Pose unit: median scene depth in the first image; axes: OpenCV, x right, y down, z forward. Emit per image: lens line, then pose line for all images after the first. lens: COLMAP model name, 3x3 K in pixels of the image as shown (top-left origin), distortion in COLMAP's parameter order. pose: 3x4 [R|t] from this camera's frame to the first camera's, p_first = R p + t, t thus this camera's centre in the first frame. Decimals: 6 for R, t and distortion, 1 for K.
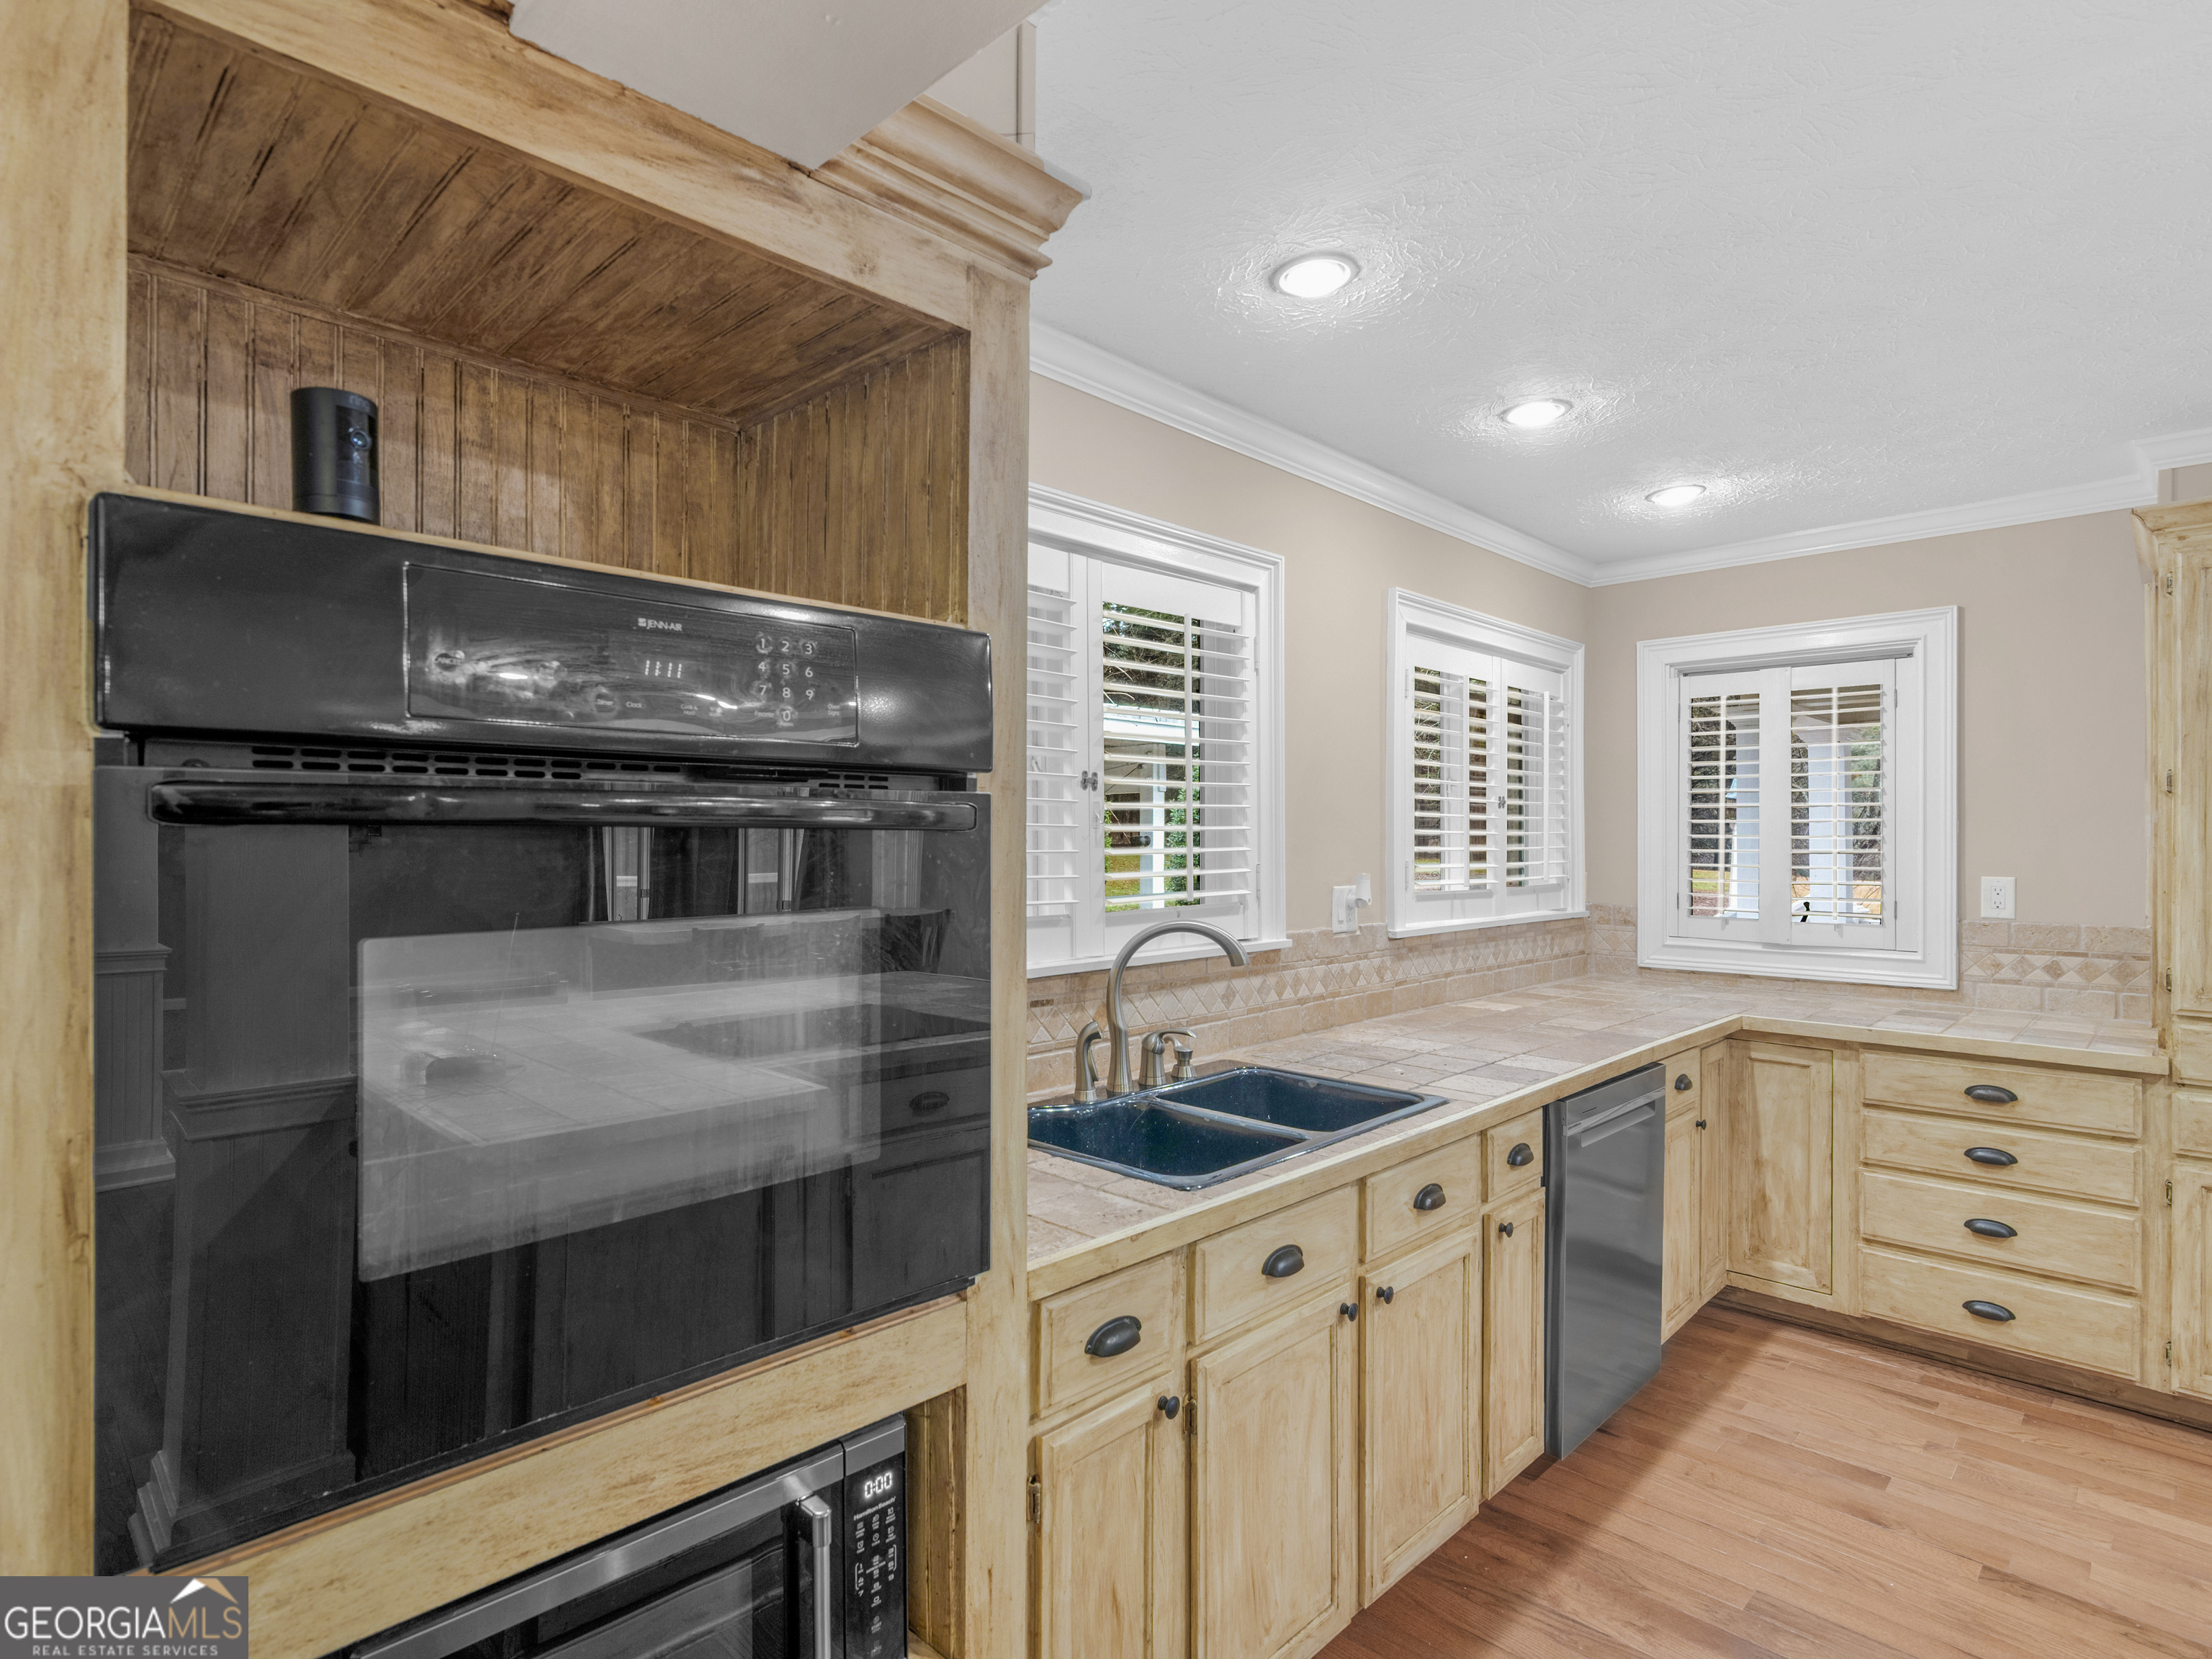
lens RADIAL K [[1159.4, 0, 1104.8], [0, 1159.4, 838.5], [0, 0, 1]] dist [0.016599, 0.000237]
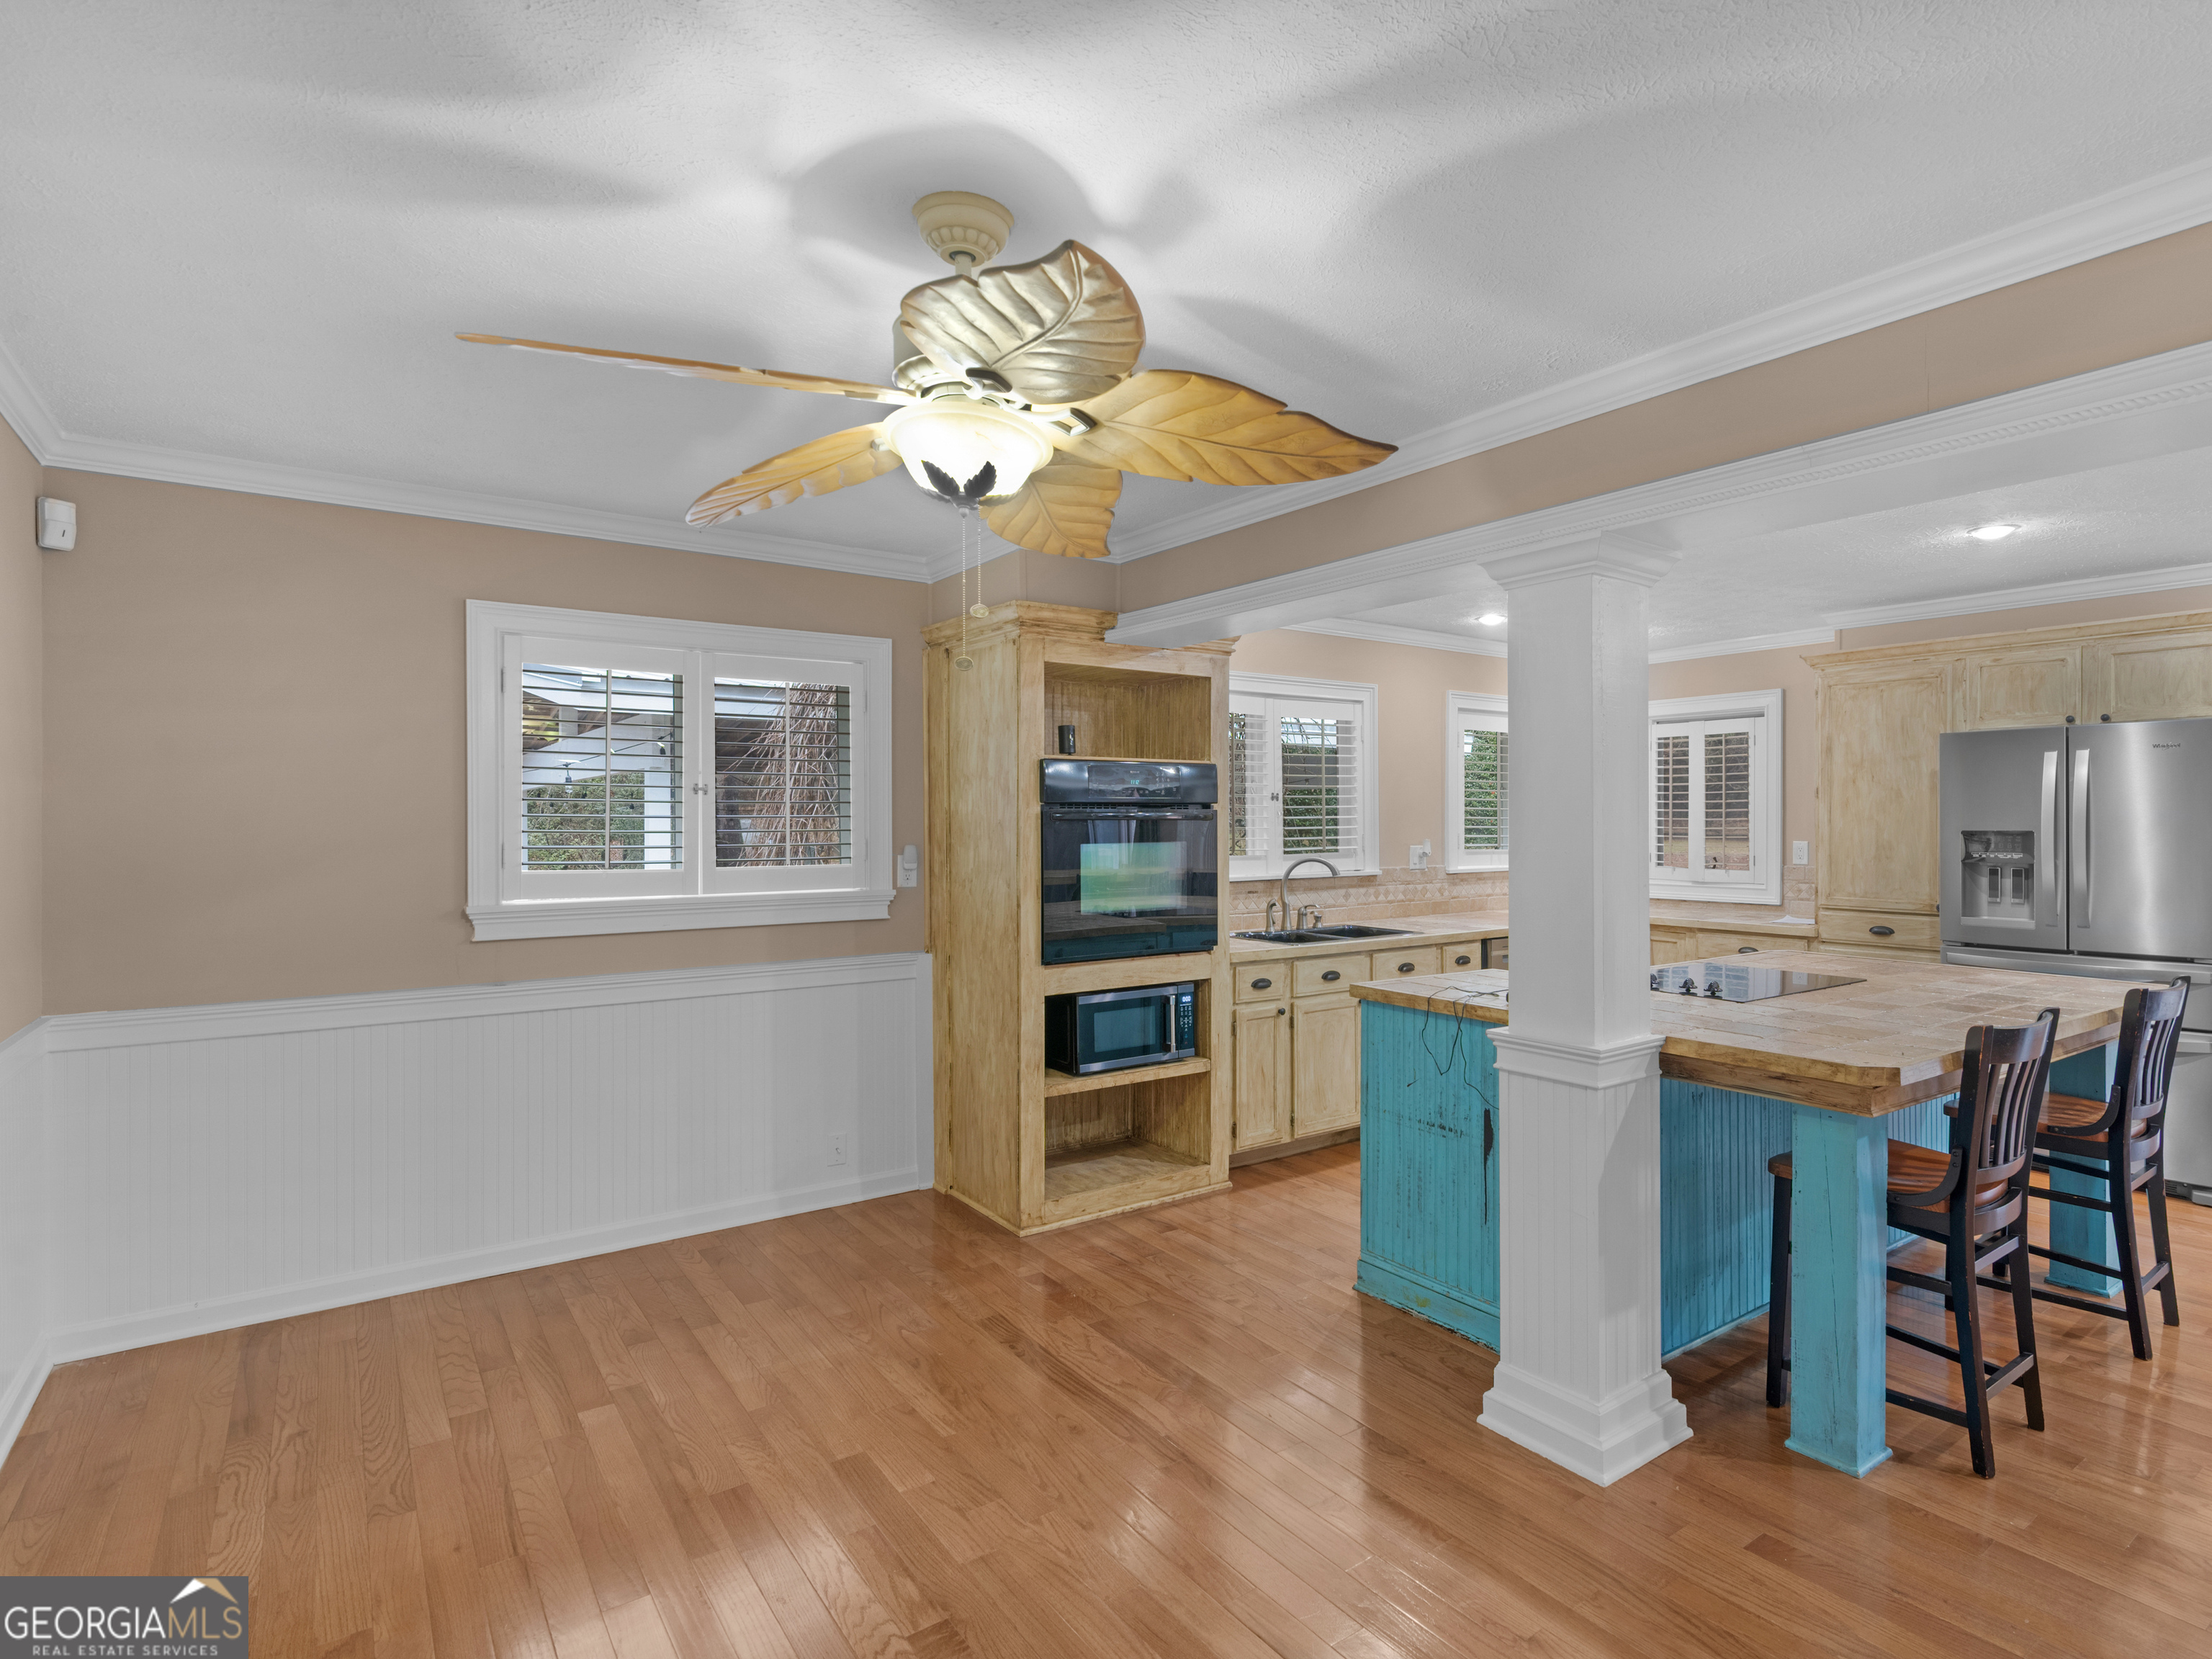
lens RADIAL K [[1159.4, 0, 1104.9], [0, 1159.4, 831.6], [0, 0, 1]] dist [0.016599, 0.000237]
pose [[0.966933, -0.003055, -0.255014, 0.257248], [0.005310, 0.999953, 0.008155, -0.002614], [0.254977, -0.009240, 0.966903, -1.362567]]
